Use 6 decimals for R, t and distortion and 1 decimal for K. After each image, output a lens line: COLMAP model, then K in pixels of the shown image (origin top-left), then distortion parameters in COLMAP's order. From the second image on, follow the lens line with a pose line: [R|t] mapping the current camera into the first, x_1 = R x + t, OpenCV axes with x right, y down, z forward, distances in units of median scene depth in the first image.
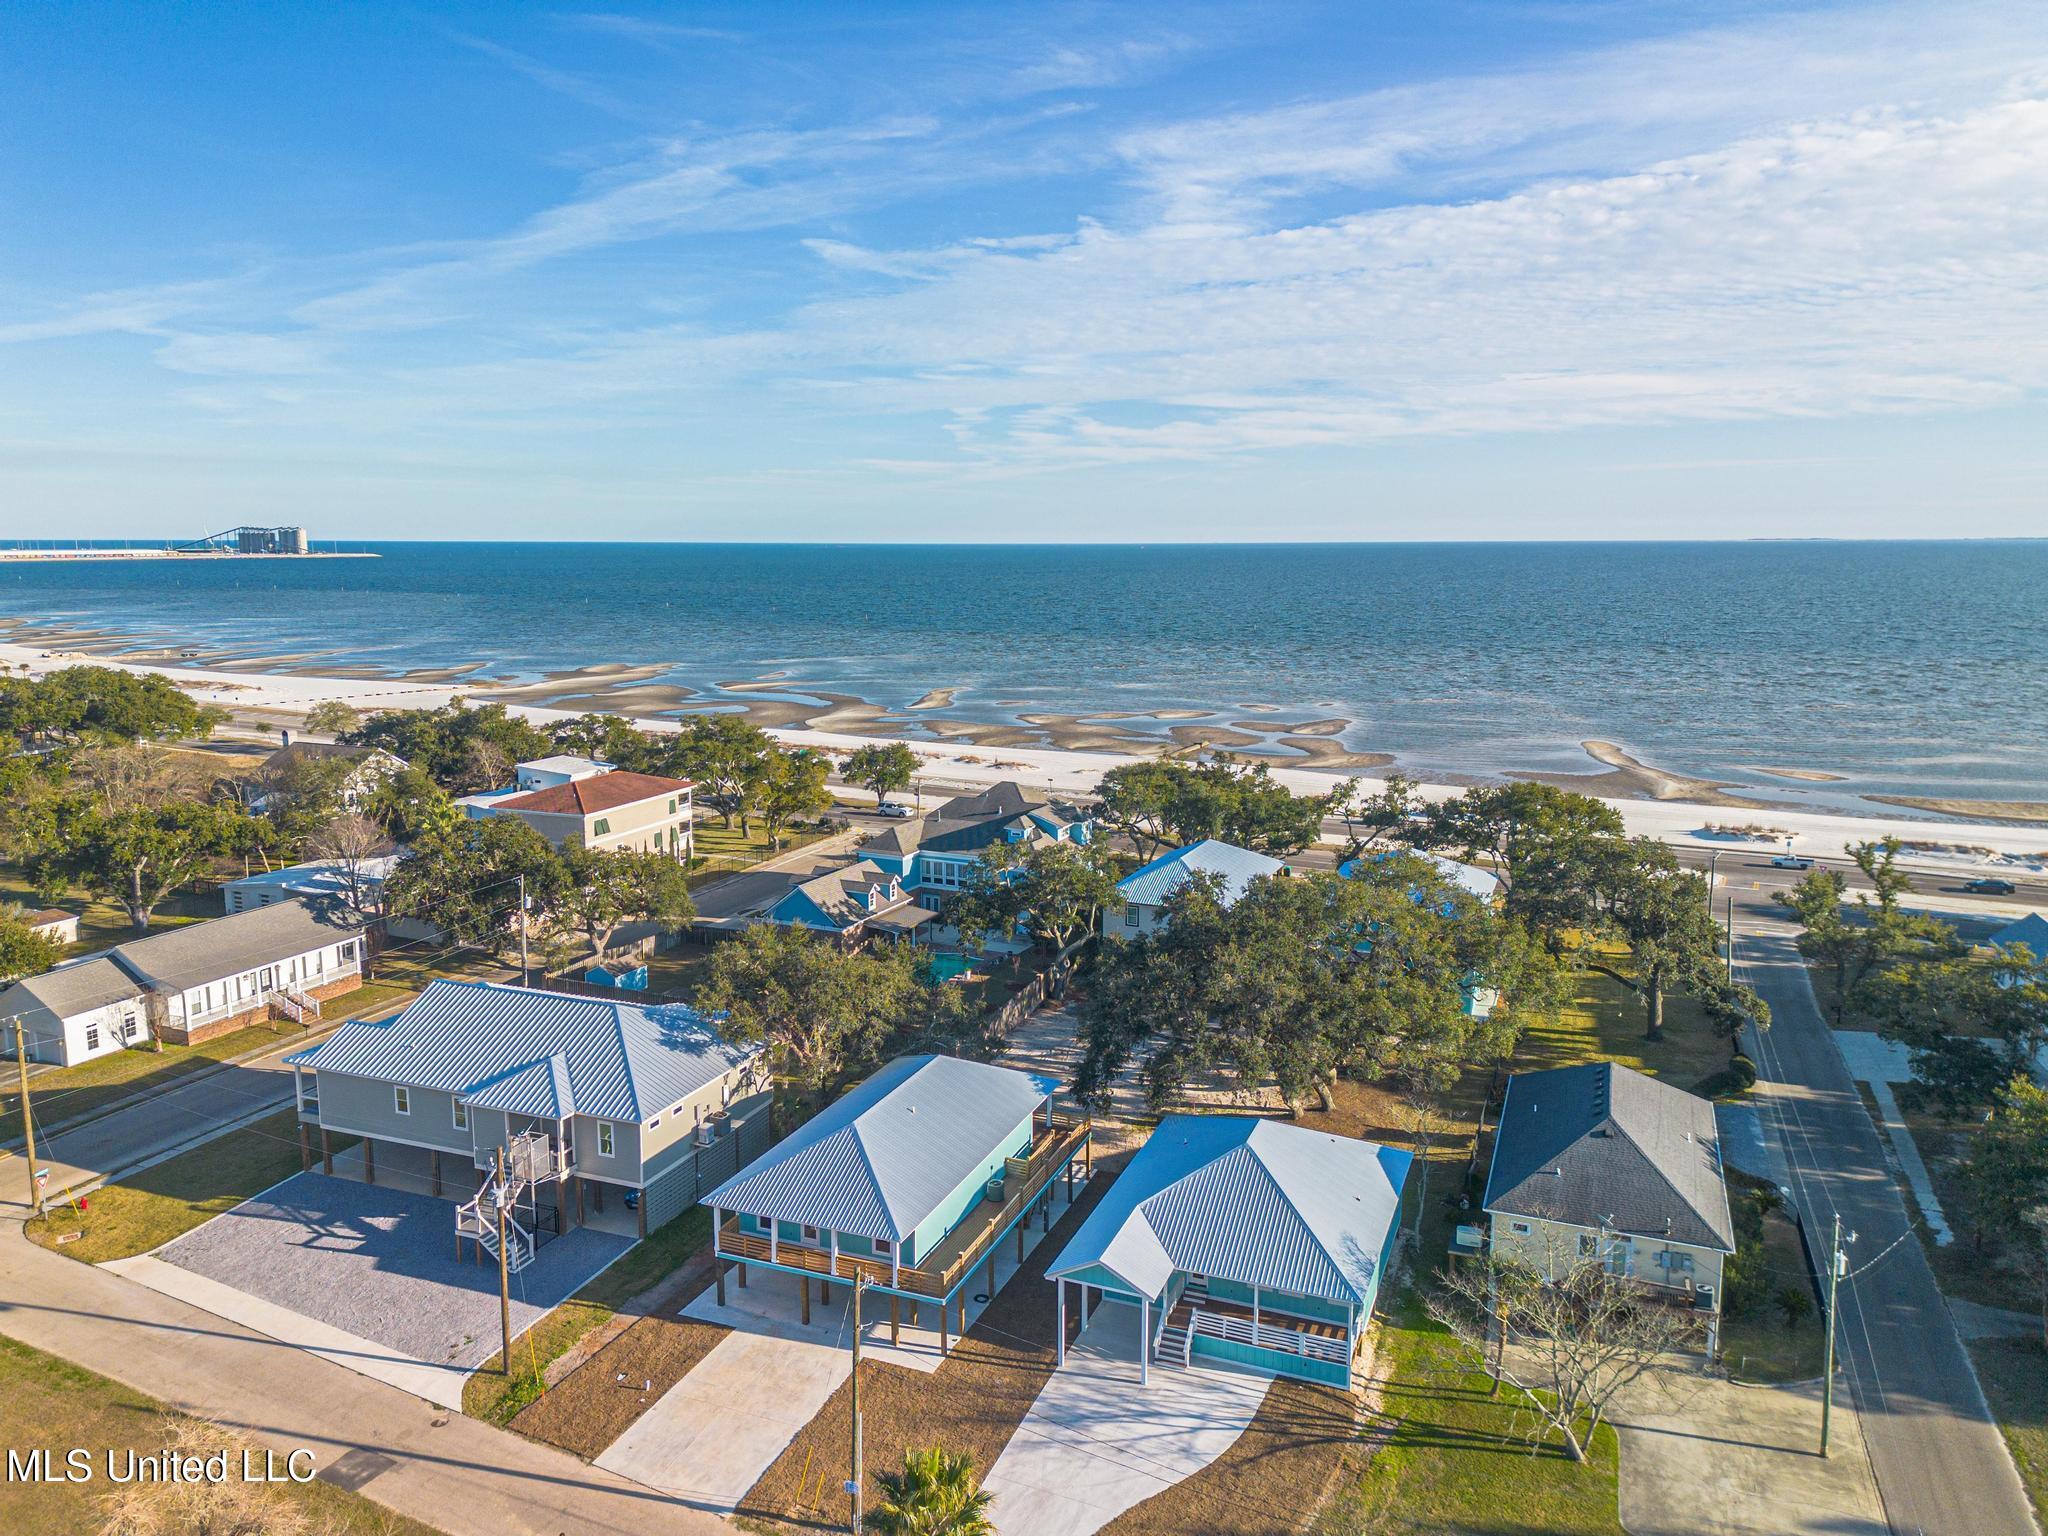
lens RADIAL K [[1409.5, 0, 1025.5], [0, 1409.5, 774.9], [0, 0, 1]] dist [0.068988, -0.056897]
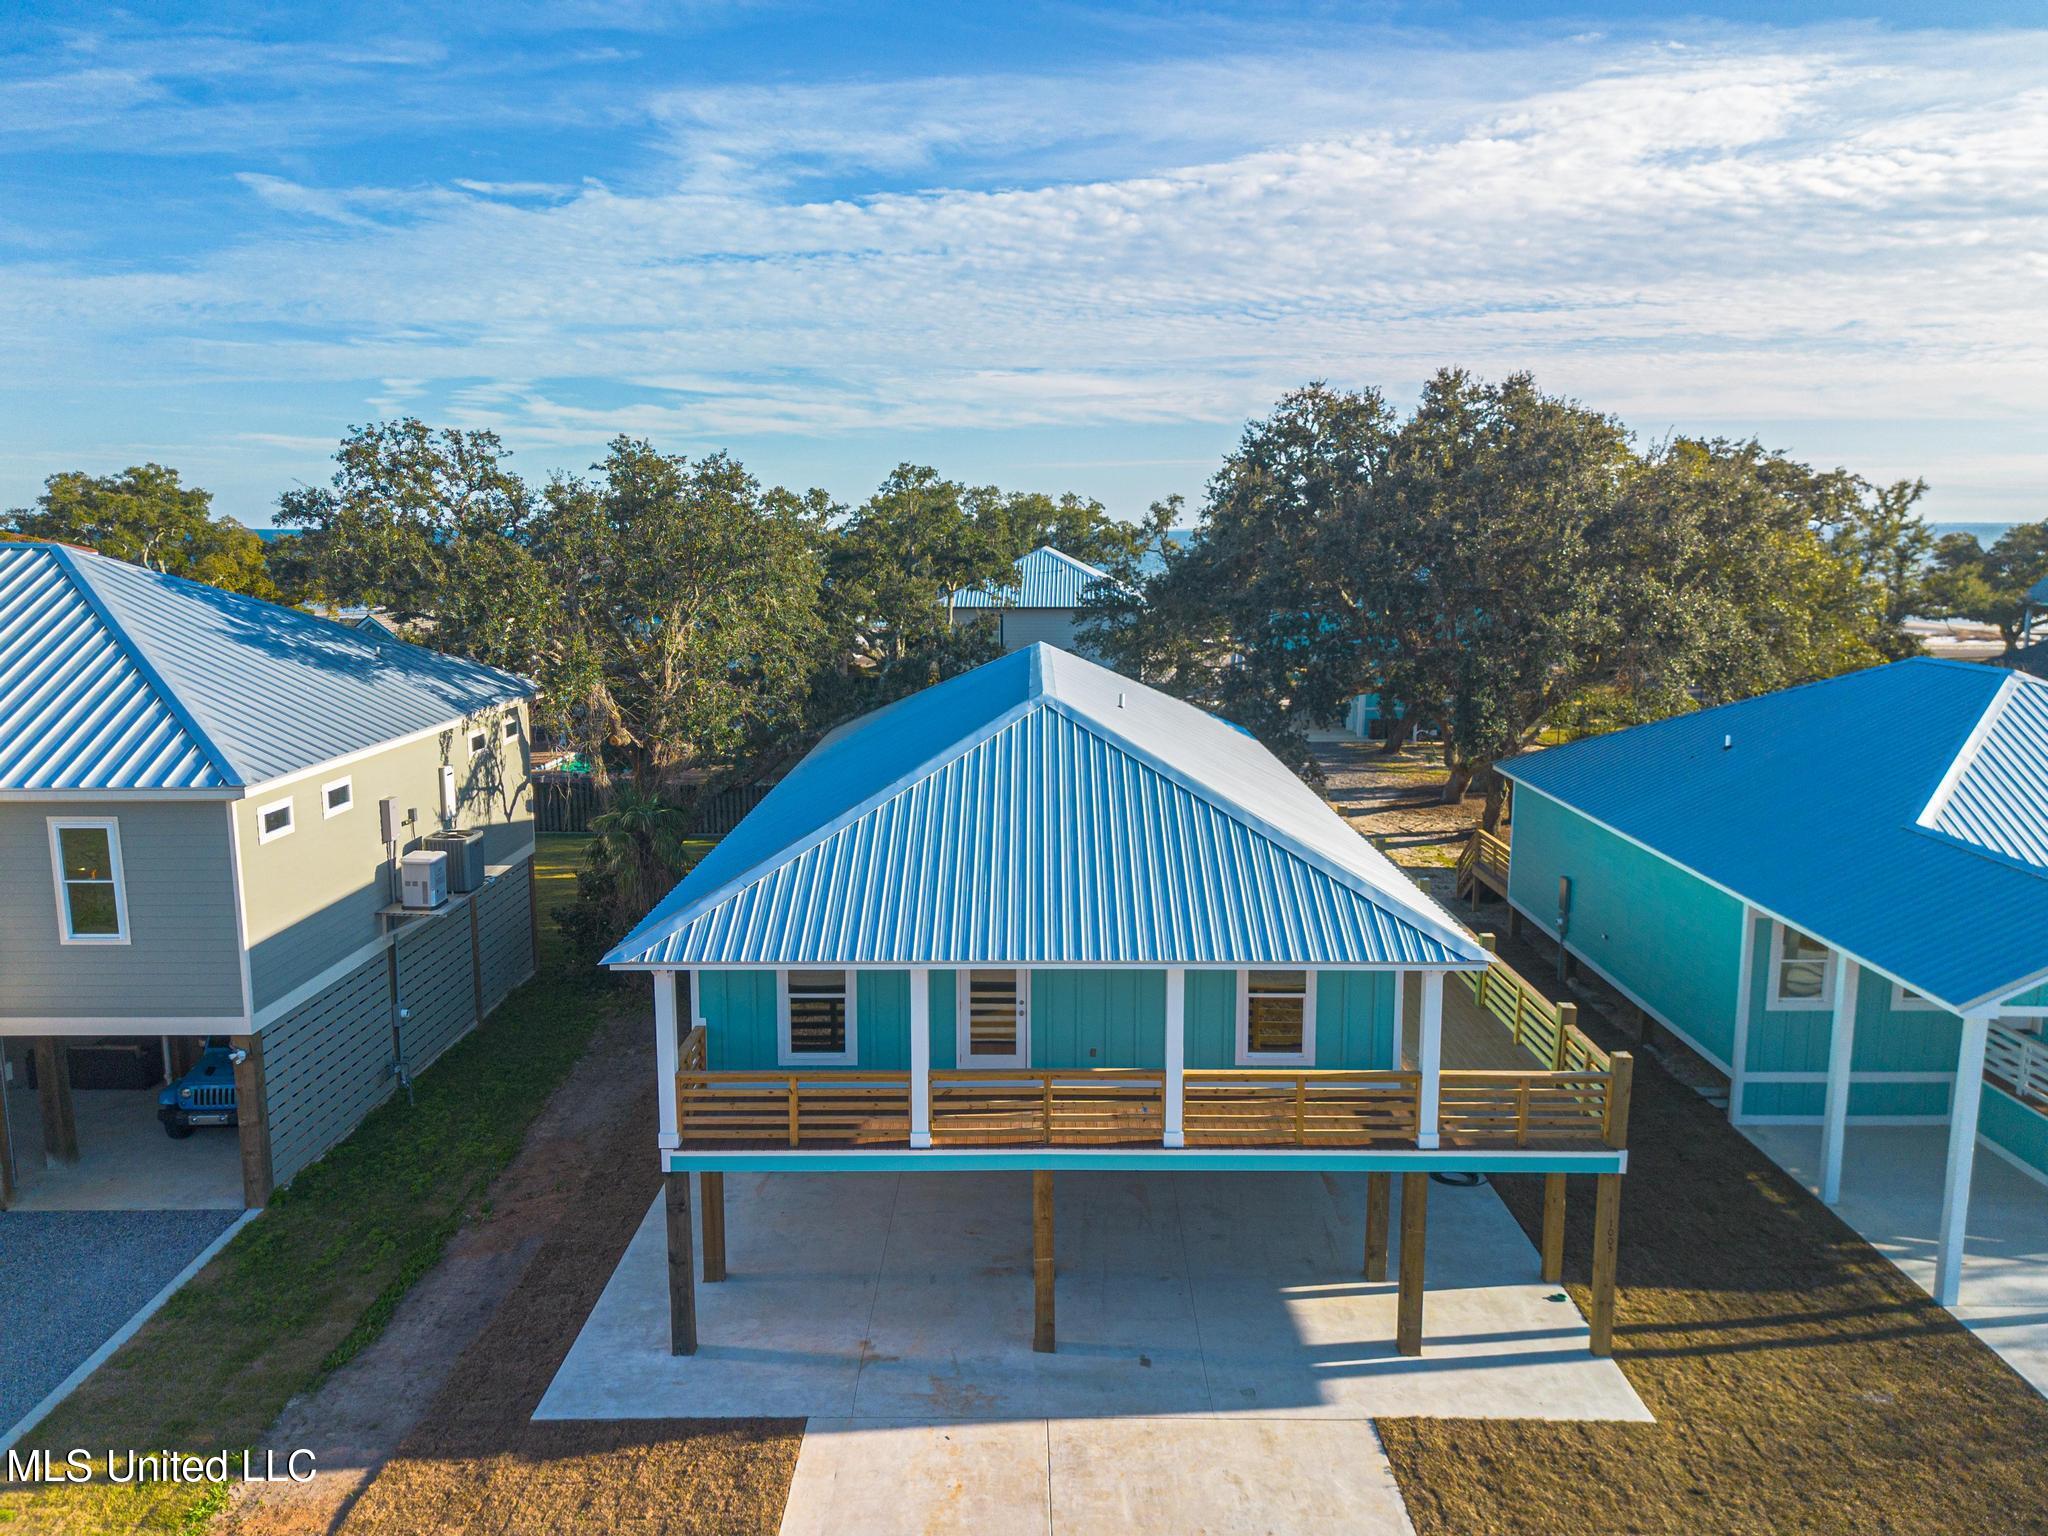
lens RADIAL K [[1409.5, 0, 1030.5], [0, 1409.5, 760.3], [0, 0, 1]] dist [0.068988, -0.056897]
pose [[0.926902, -0.056427, 0.371036, -0.238937], [0.057996, 0.998293, 0.006939, 0.254809], [-0.370795, 0.015087, 0.928592, 0.702327]]
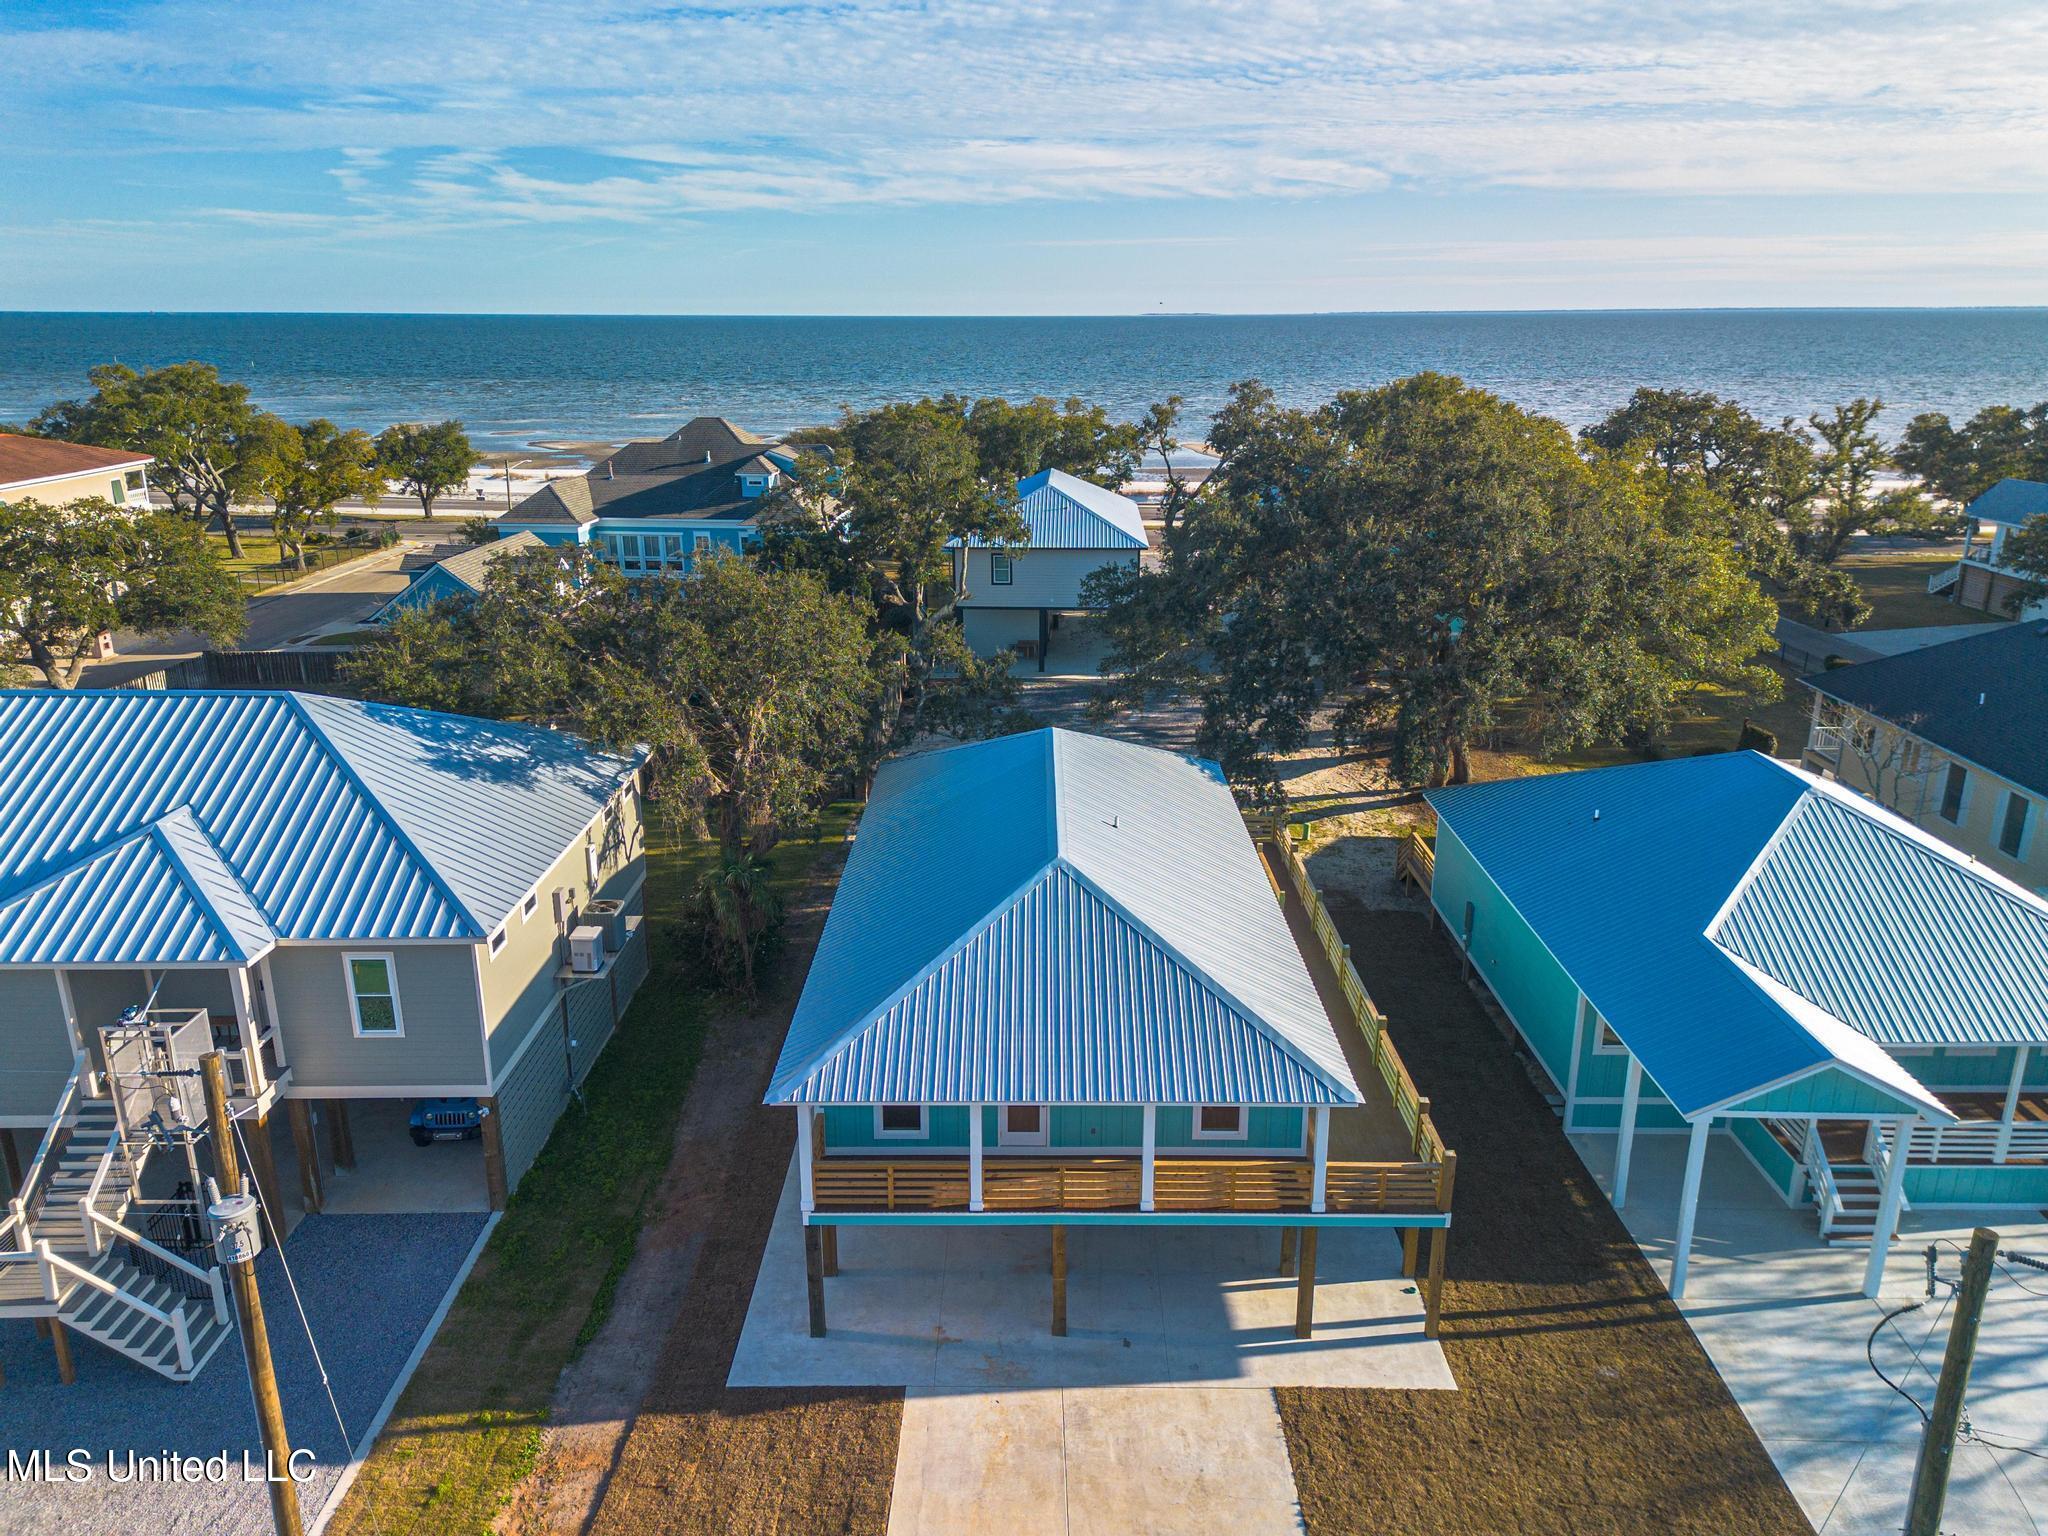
lens RADIAL K [[1409.5, 0, 1022.5], [0, 1409.5, 755.2], [0, 0, 1]] dist [0.068988, -0.056897]
pose [[0.927866, -0.105976, 0.357538, -0.277446], [0.057765, 0.988042, 0.142952, 0.152231], [-0.368412, -0.111987, 0.922893, 0.607697]]
